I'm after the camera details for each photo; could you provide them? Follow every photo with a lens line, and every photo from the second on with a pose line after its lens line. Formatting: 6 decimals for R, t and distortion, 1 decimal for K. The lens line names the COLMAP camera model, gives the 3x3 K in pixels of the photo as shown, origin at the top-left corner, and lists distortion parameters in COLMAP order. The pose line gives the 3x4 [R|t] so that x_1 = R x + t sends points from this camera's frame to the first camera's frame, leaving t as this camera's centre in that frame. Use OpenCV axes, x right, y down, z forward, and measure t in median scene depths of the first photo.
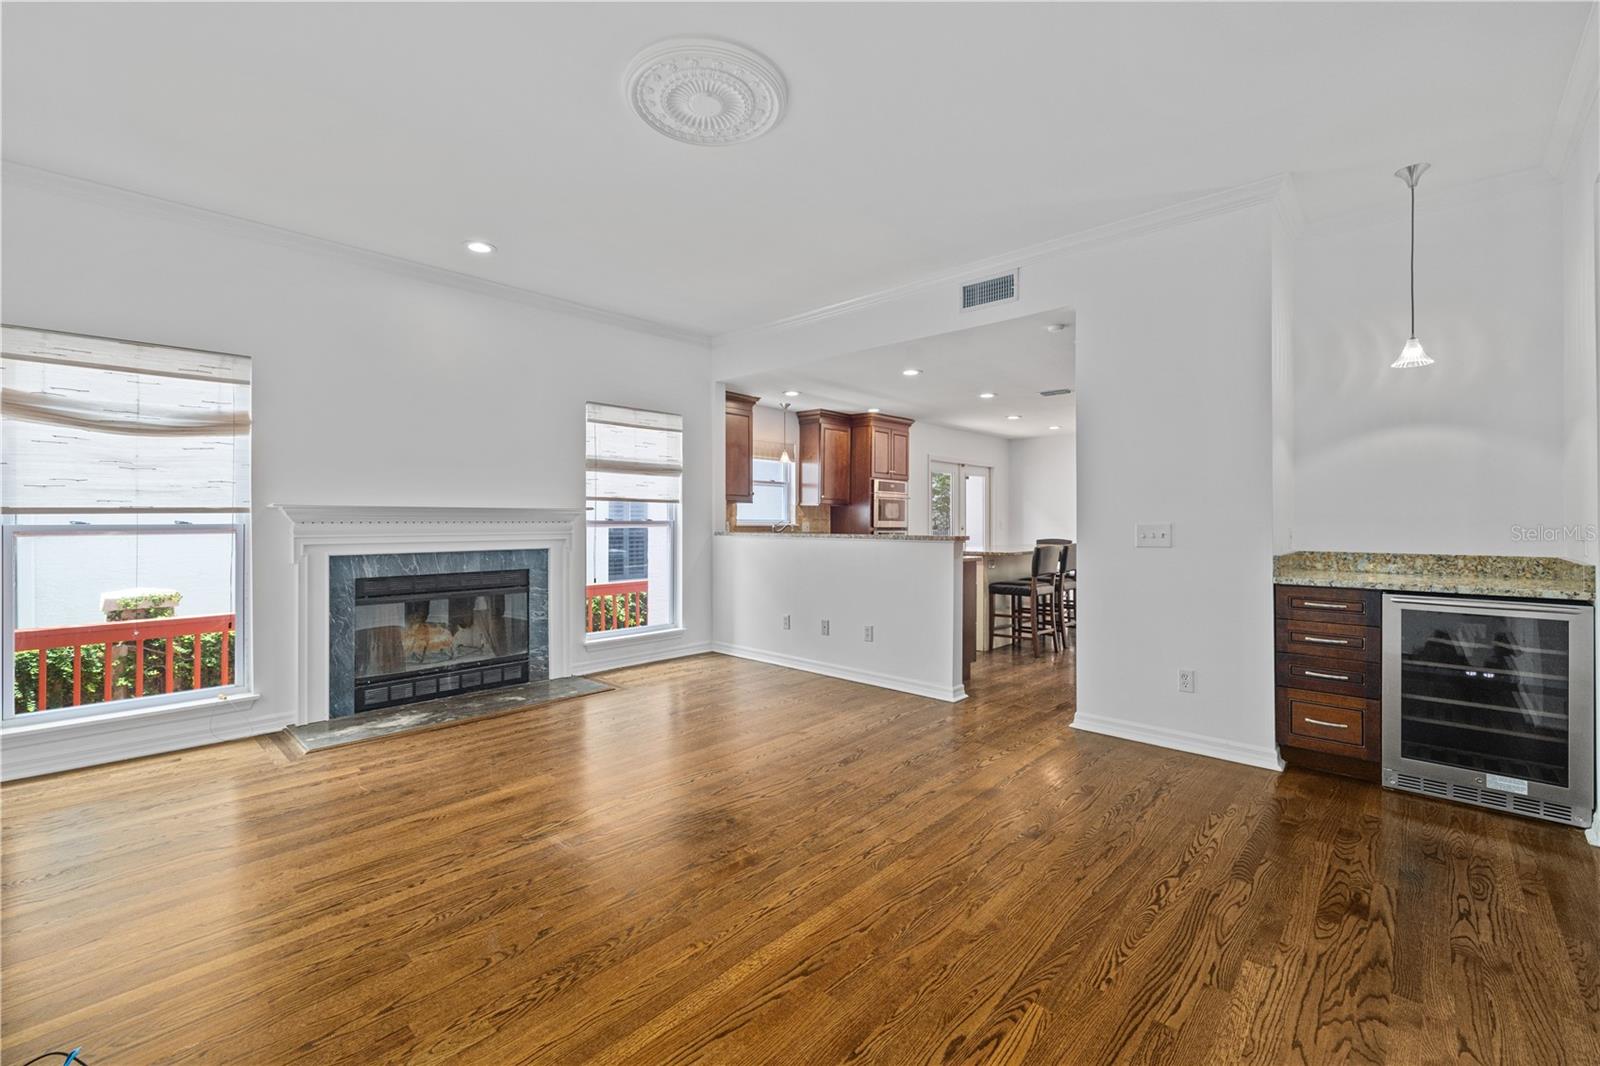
lens RADIAL K [[673.9, 0, 789.4], [0, 673.9, 516.7], [0, 0, 1]] dist [0.000110, 0.000151]
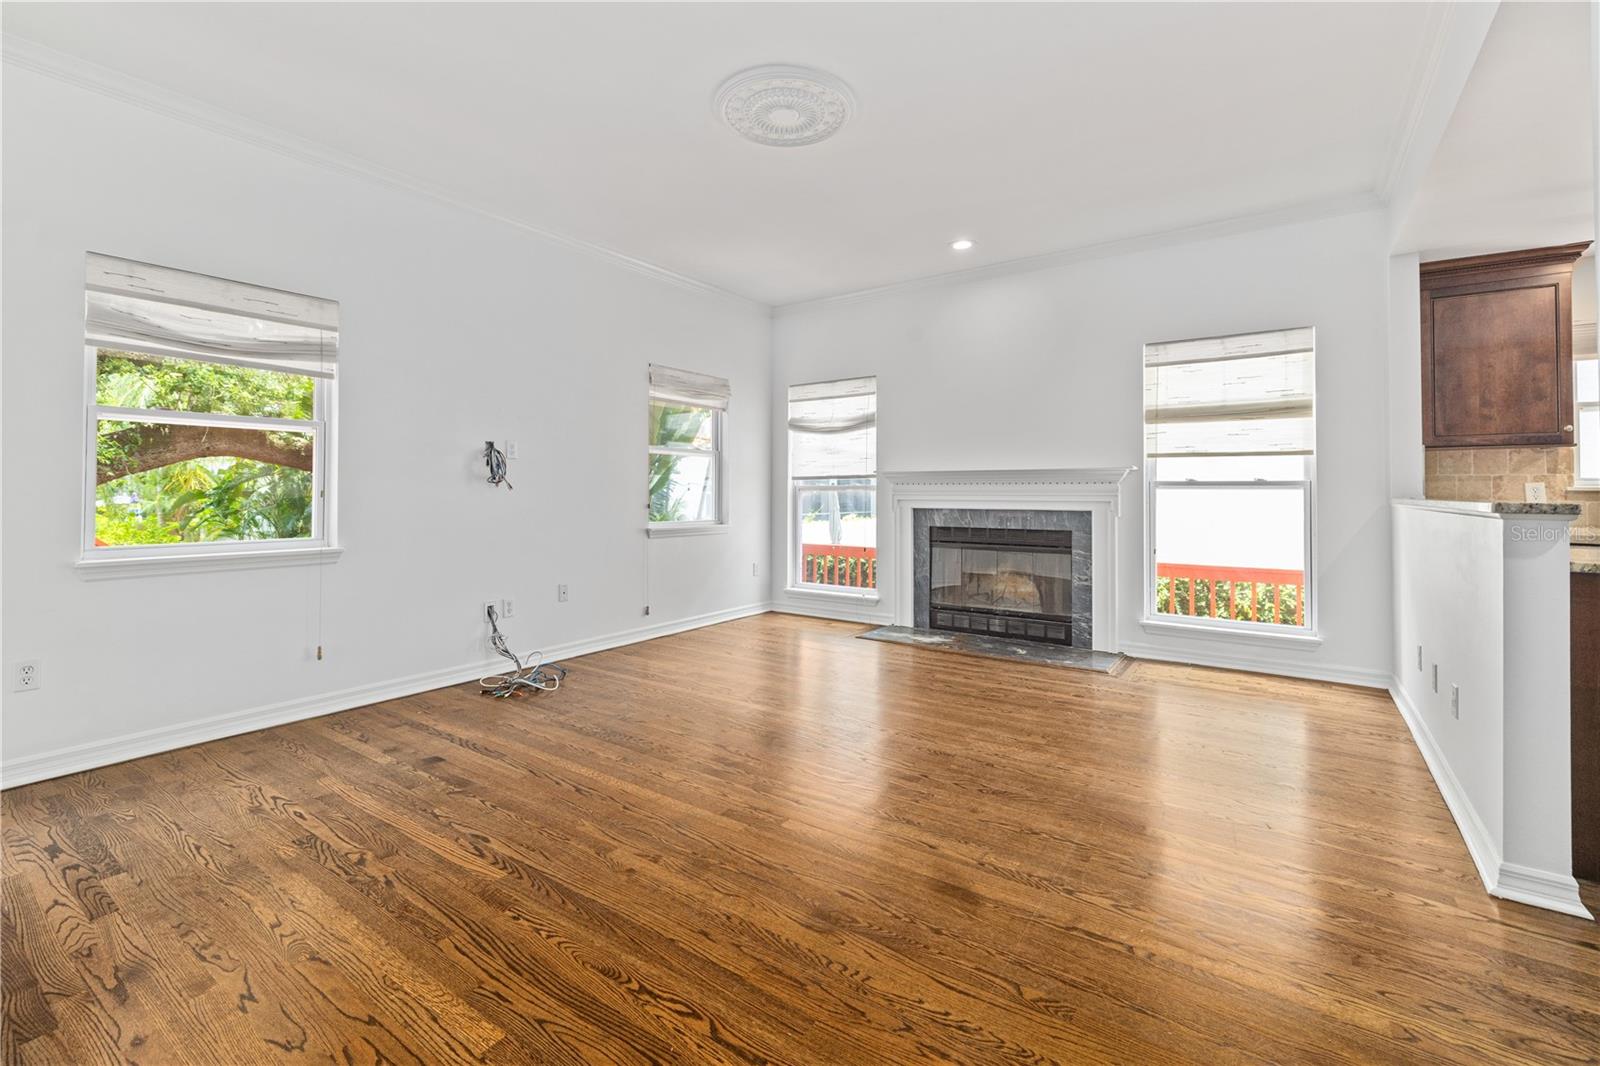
lens RADIAL K [[699.9, 0, 792.5], [0, 699.9, 480.7], [0, 0, 1]] dist [0.000465, 0.000027]
pose [[0.131712, -0.015190, -0.991172, 0.698635], [0.003269, 0.999884, -0.014889, 0.022520], [0.991283, -0.001279, 0.131746, 0.563976]]
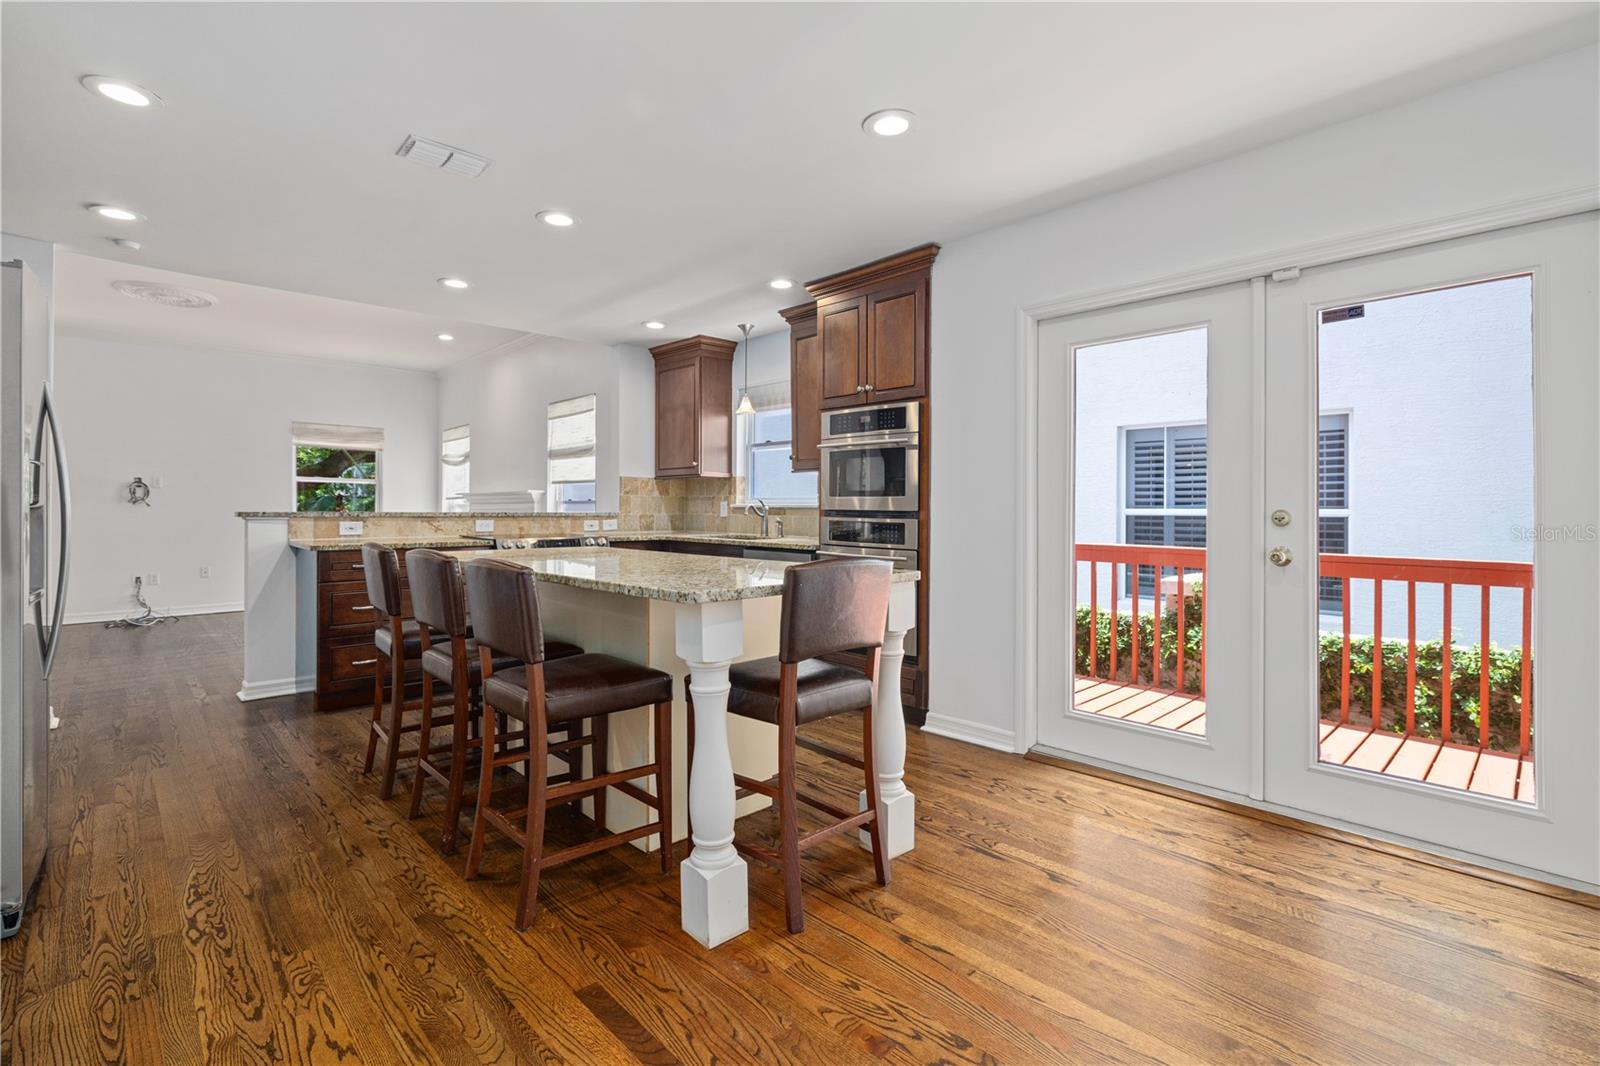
lens RADIAL K [[724.8, 0, 803.1], [0, 724.8, 509.5], [0, 0, 1]] dist [0.000732, 0.000079]
pose [[-0.042705, 0.002147, -0.999085, 1.333433], [0.005688, 0.999982, 0.001906, 0.030125], [0.999072, -0.005601, -0.042717, 2.004595]]
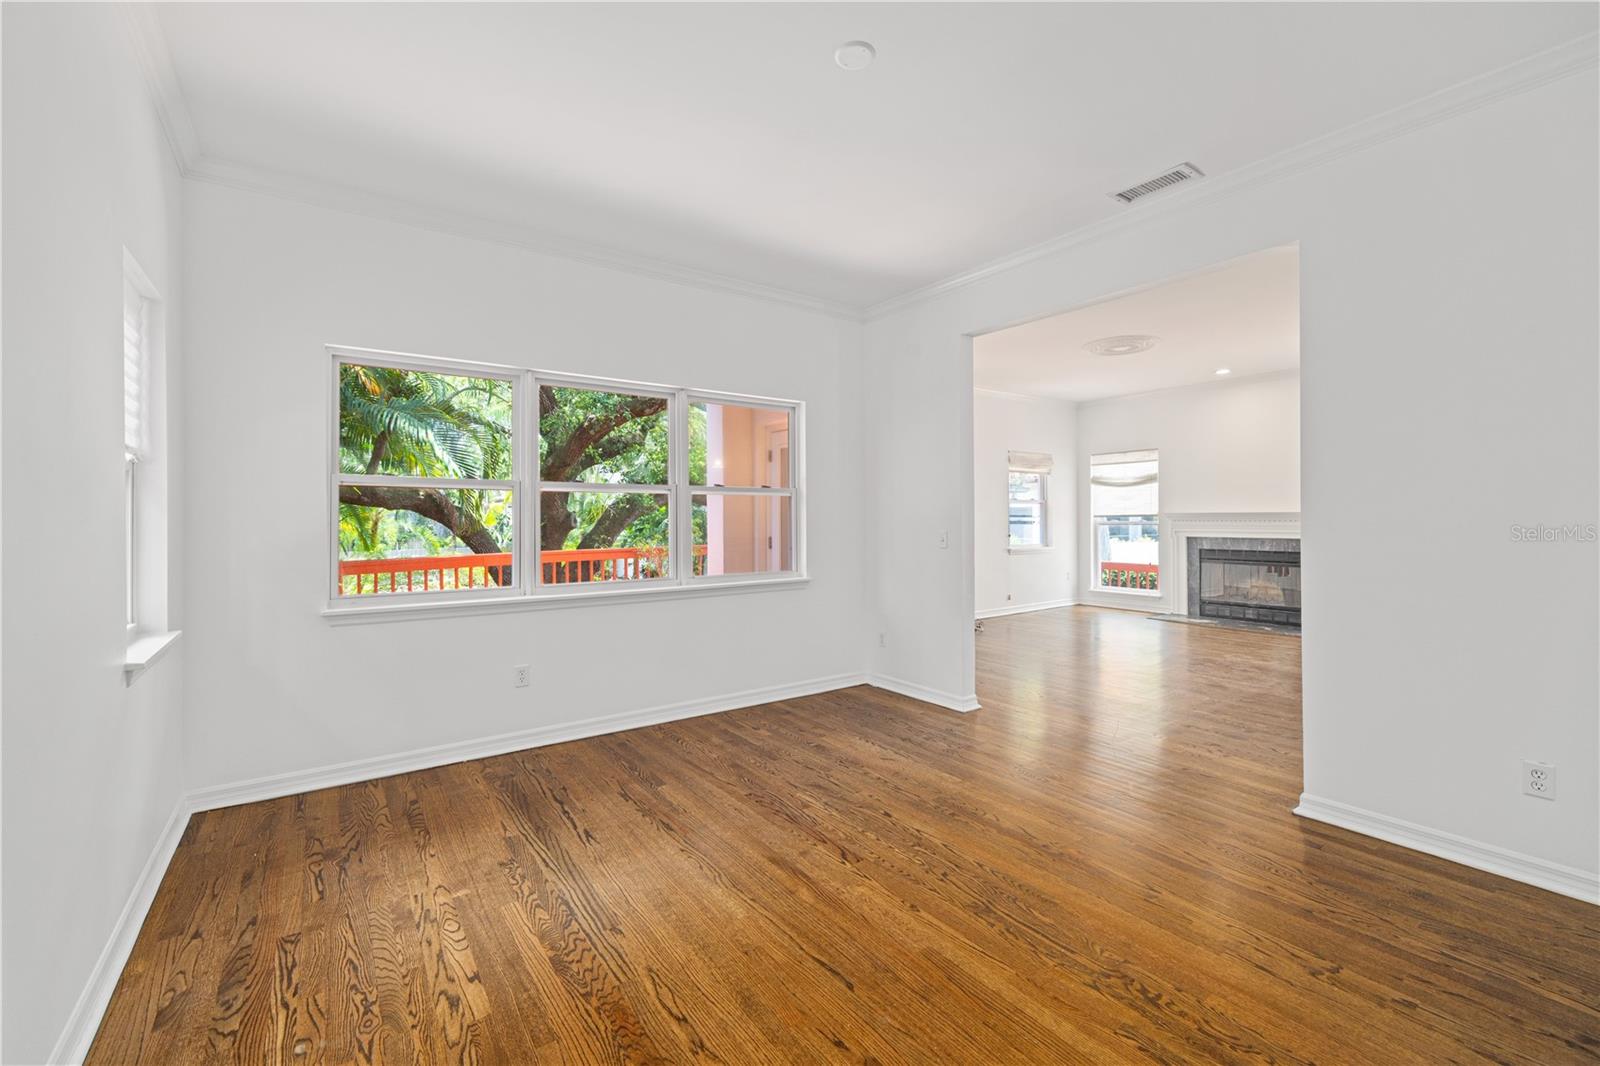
lens RADIAL K [[673.9, 0, 789.4], [0, 673.9, 516.7], [0, 0, 1]] dist [0.000110, 0.000151]
pose [[-0.214239, 0.003456, -0.976775, 1.608898], [0.013379, 0.999910, 0.000603, -0.021569], [0.976690, -0.012939, -0.214266, 0.244638]]
